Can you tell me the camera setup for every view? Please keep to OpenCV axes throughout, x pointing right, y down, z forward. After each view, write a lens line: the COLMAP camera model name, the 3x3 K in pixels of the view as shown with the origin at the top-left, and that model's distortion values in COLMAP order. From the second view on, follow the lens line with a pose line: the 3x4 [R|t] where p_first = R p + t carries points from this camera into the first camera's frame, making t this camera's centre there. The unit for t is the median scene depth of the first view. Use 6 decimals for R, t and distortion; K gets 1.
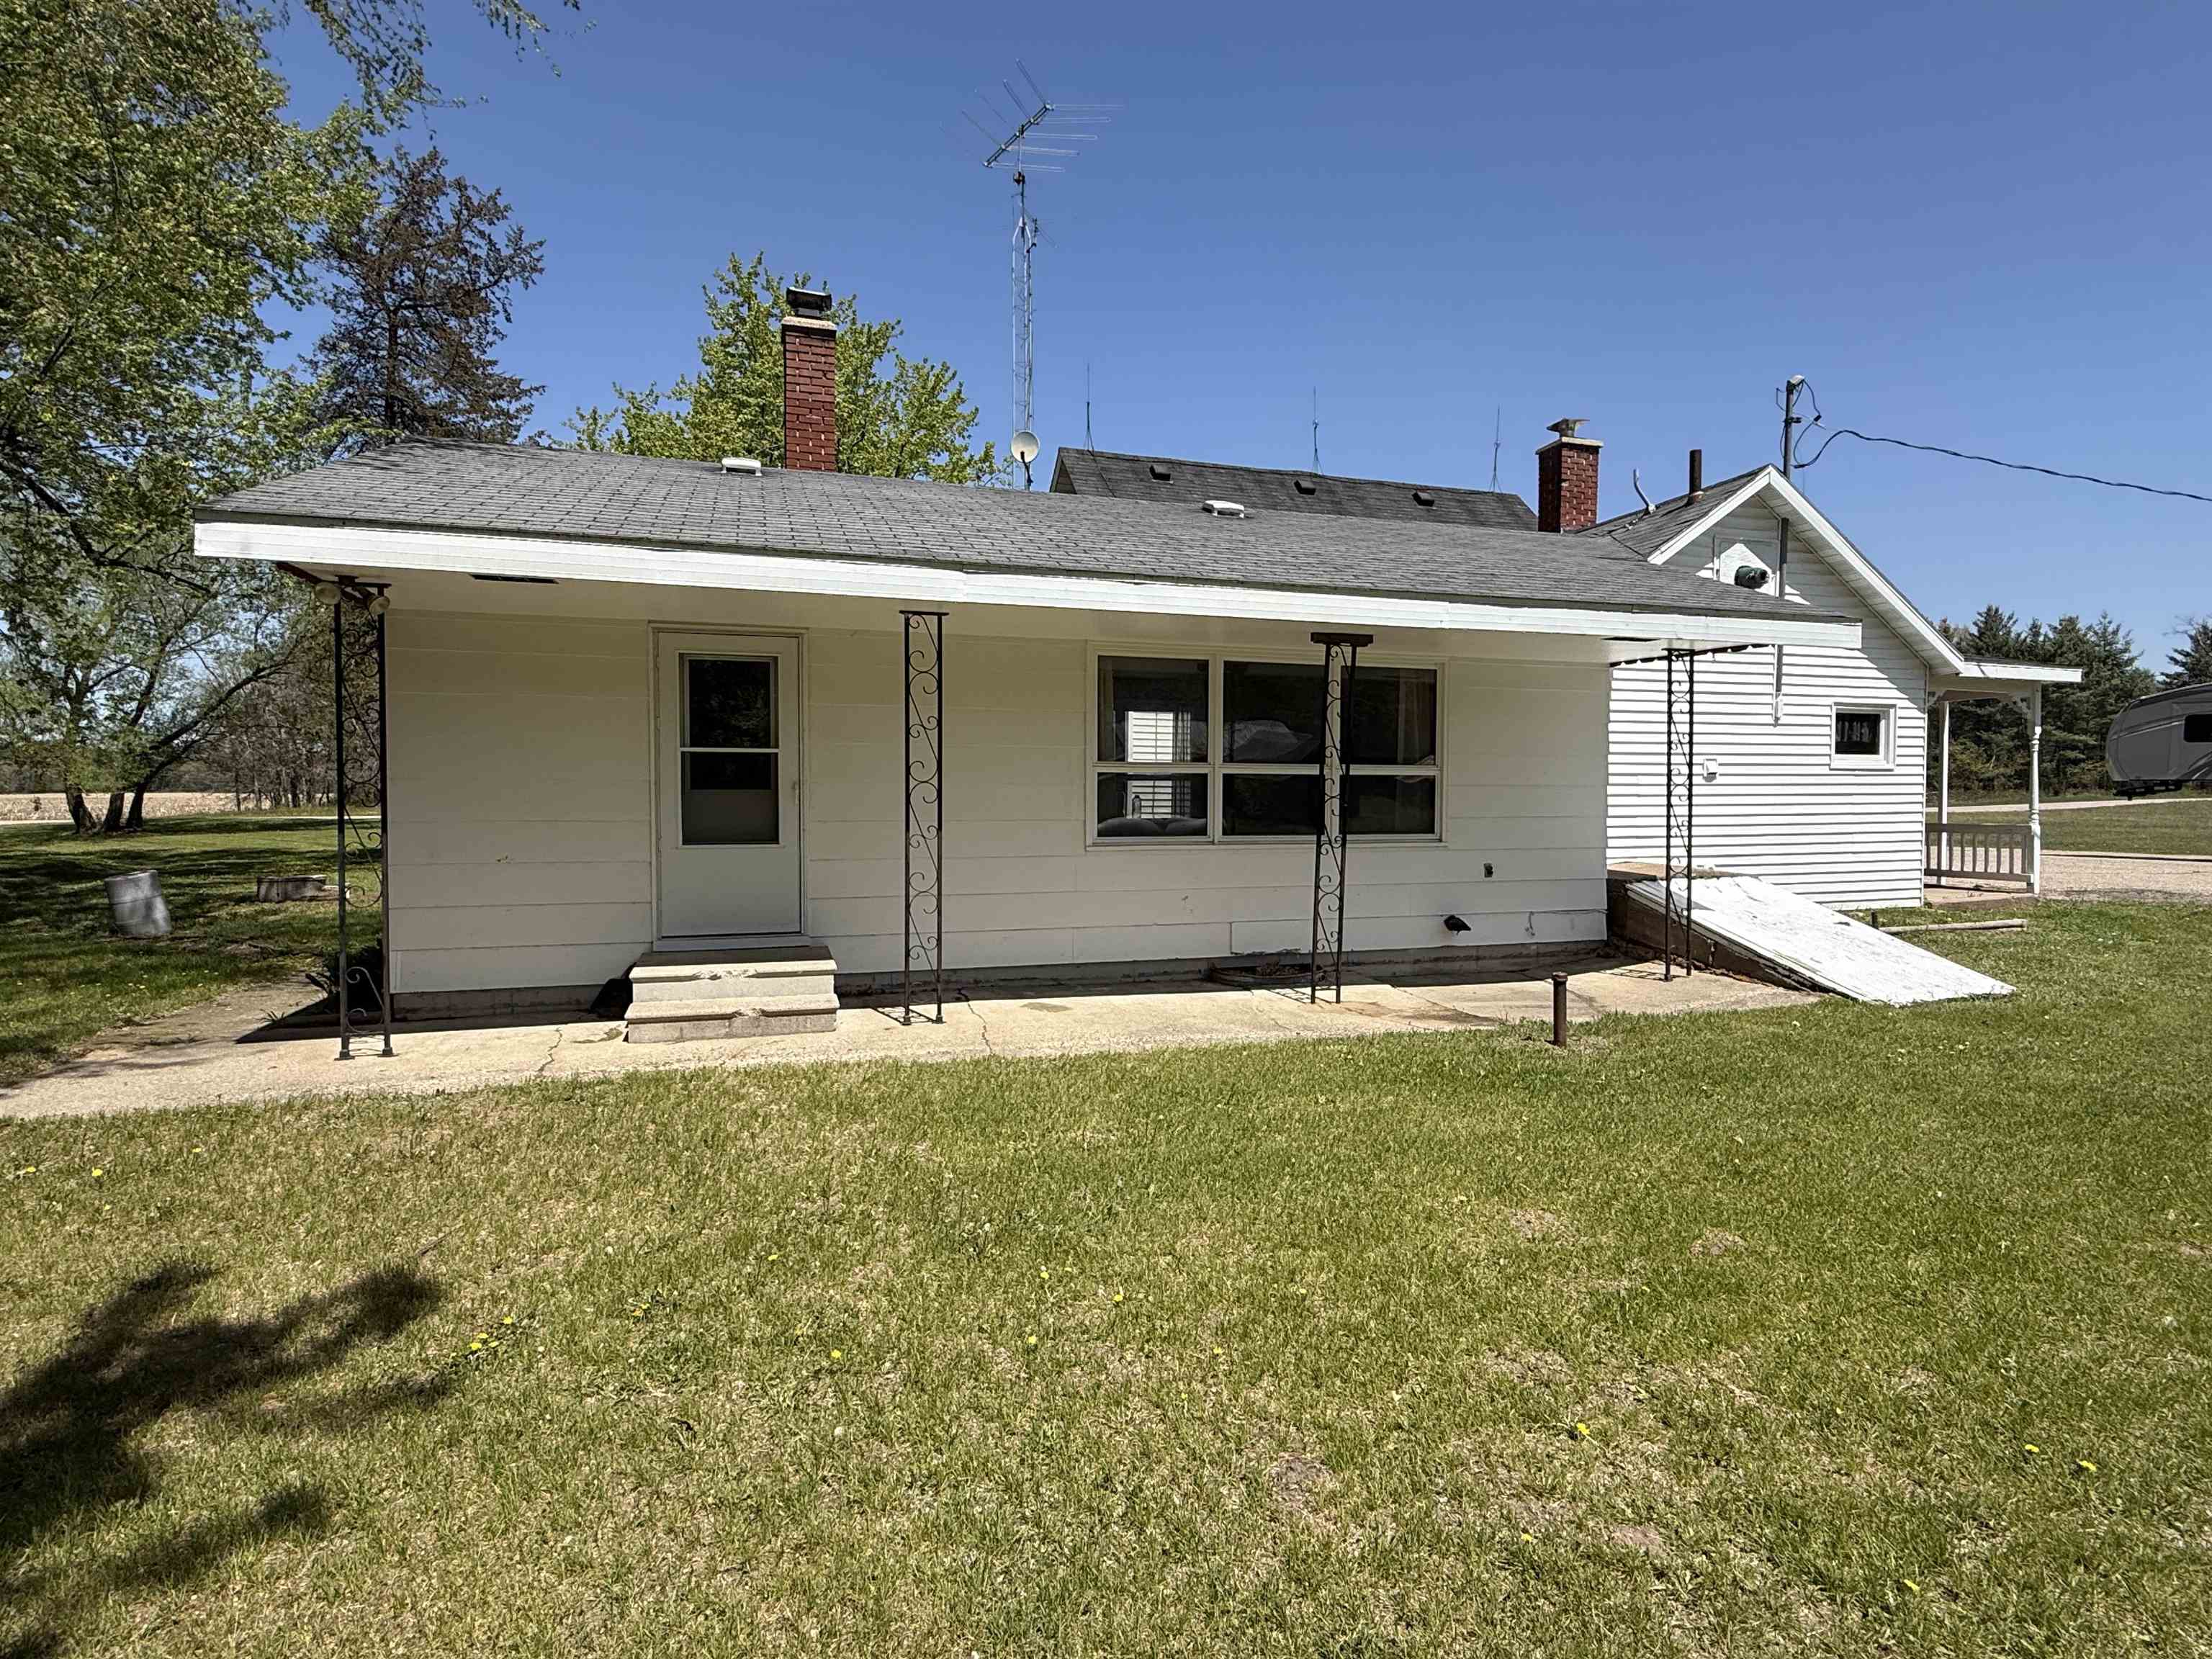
lens RADIAL K [[1133.1, 0, 1106.0], [0, 1133.1, 829.5], [0, 0, 1]] dist [-0.025350, 0.000350]
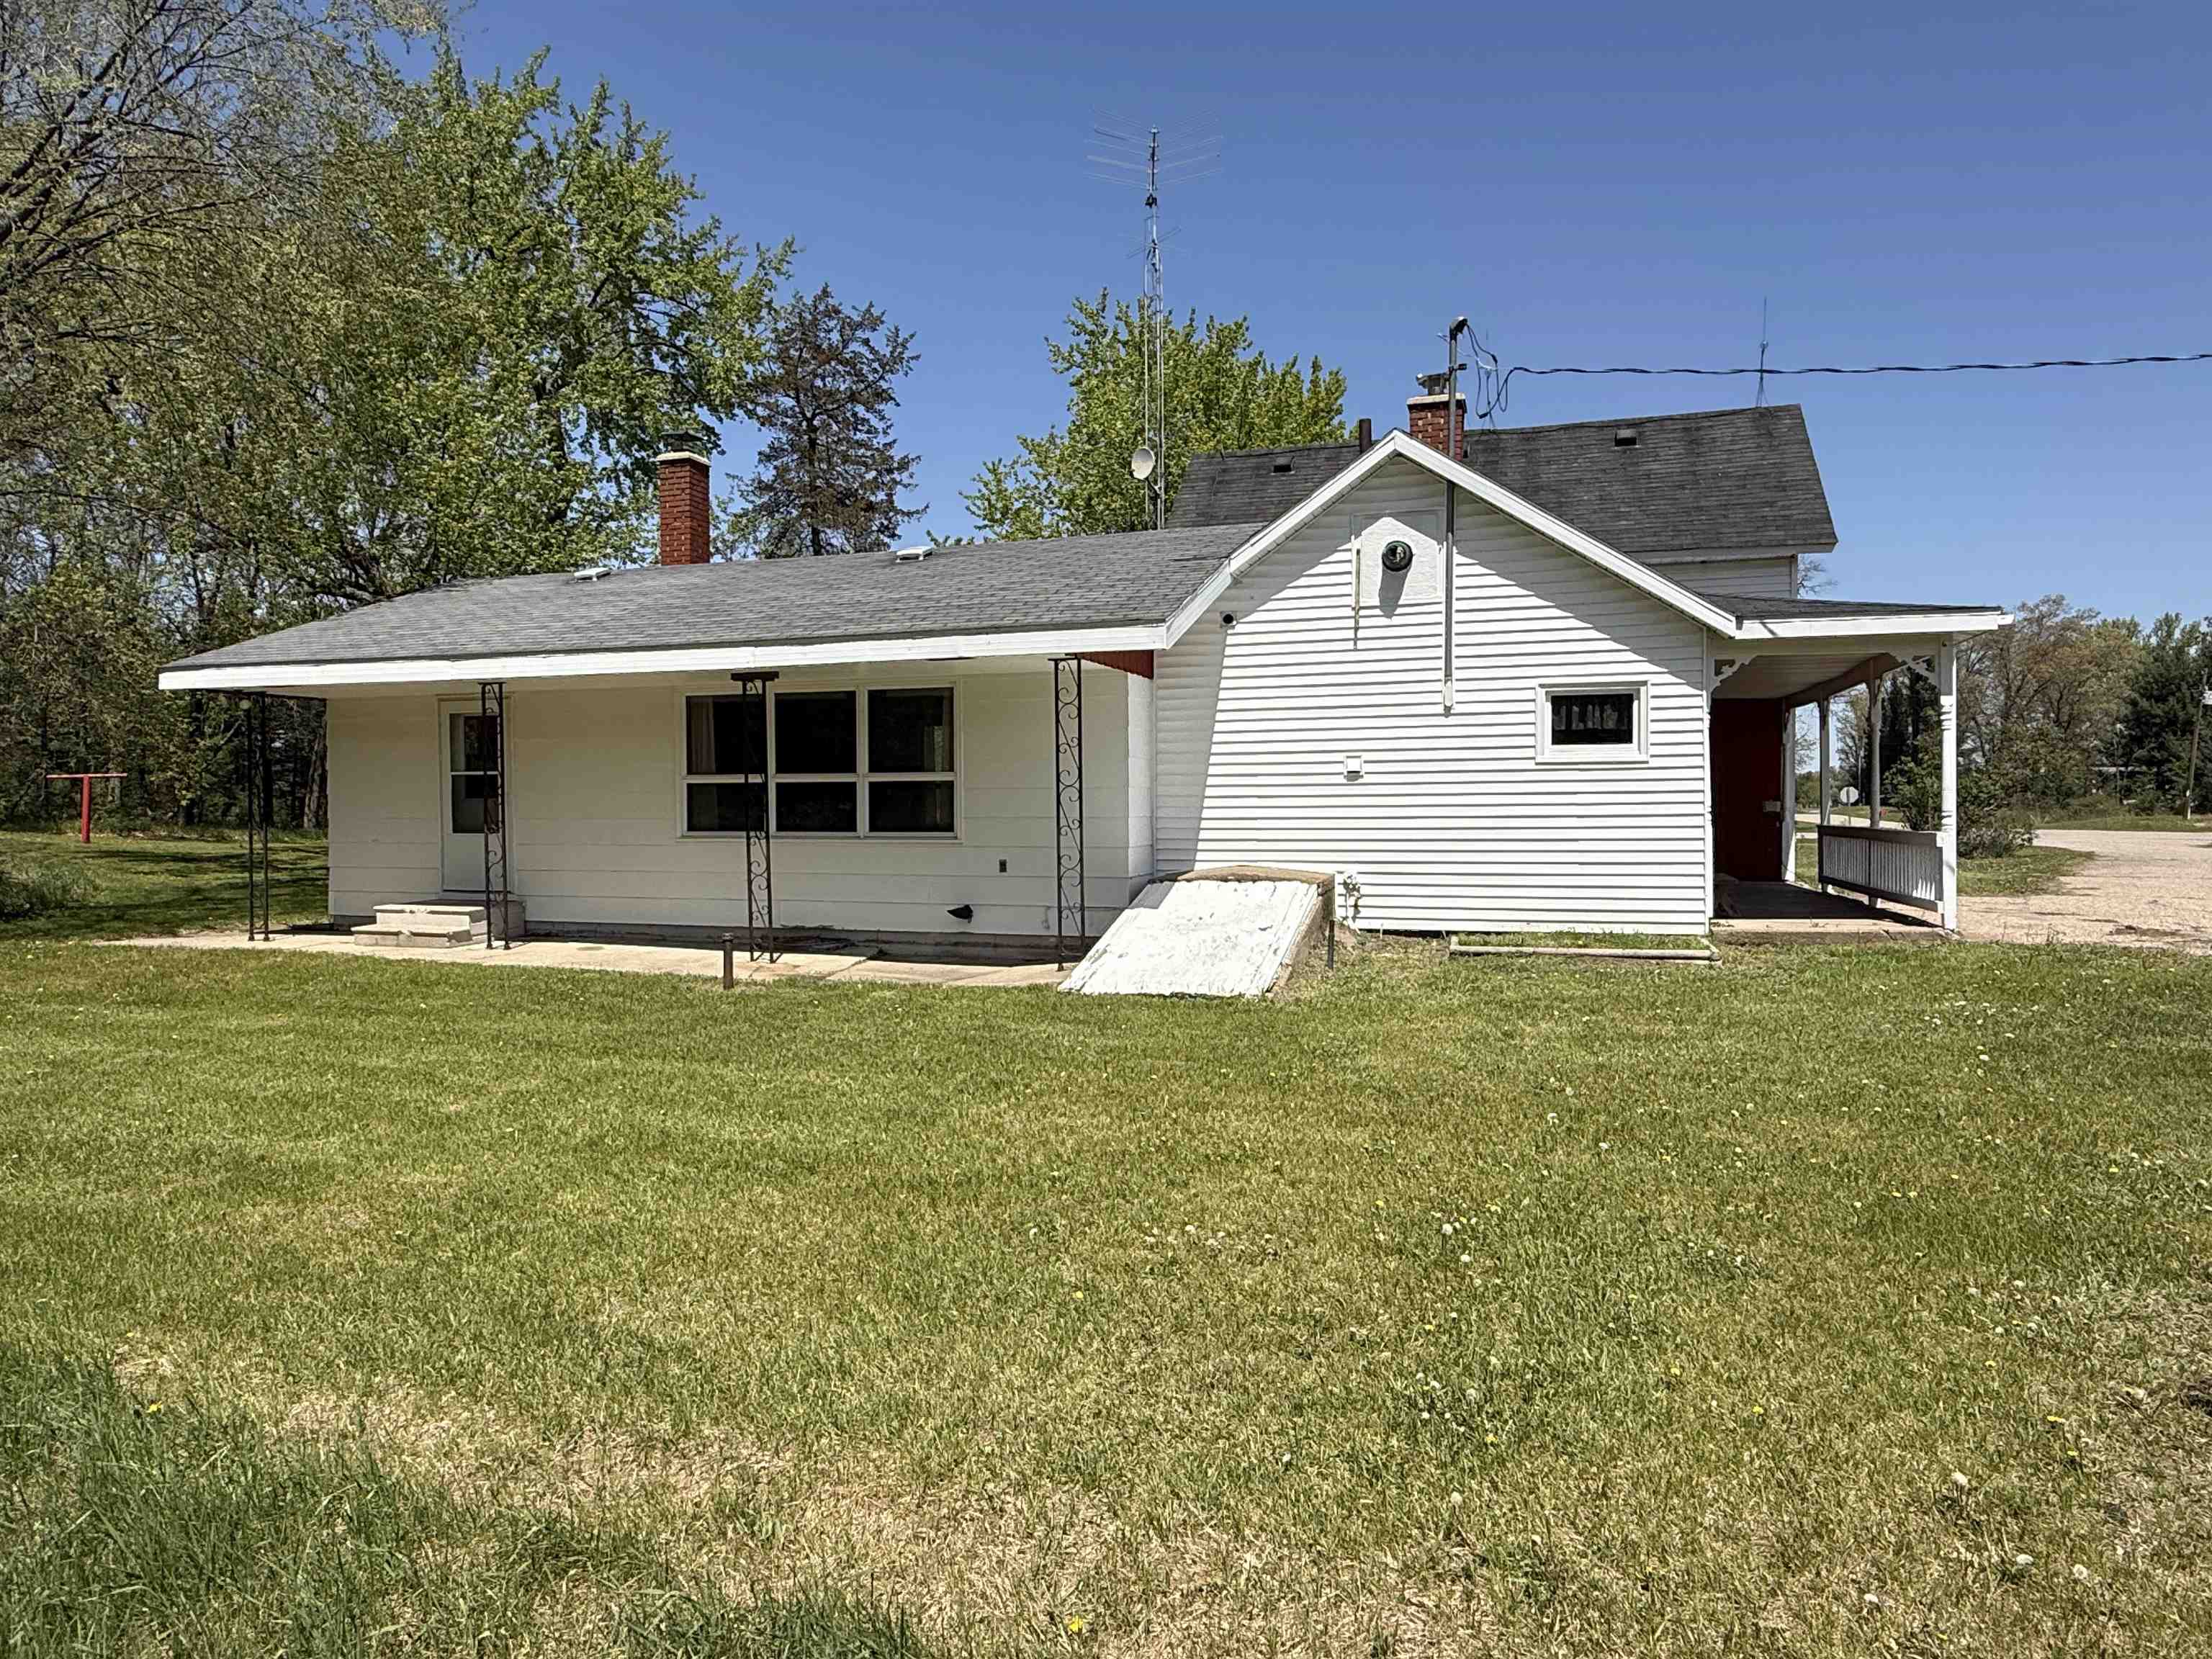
lens RADIAL K [[1308.3, 0, 1106.0], [0, 1308.3, 829.5], [0, 0, 1]] dist [-0.034465, -0.000711]
pose [[0.825320, 0.002441, -0.564660, 1.148993], [-0.012472, 0.999825, -0.013908, 0.017329], [0.564527, 0.018521, 0.825207, 0.007493]]
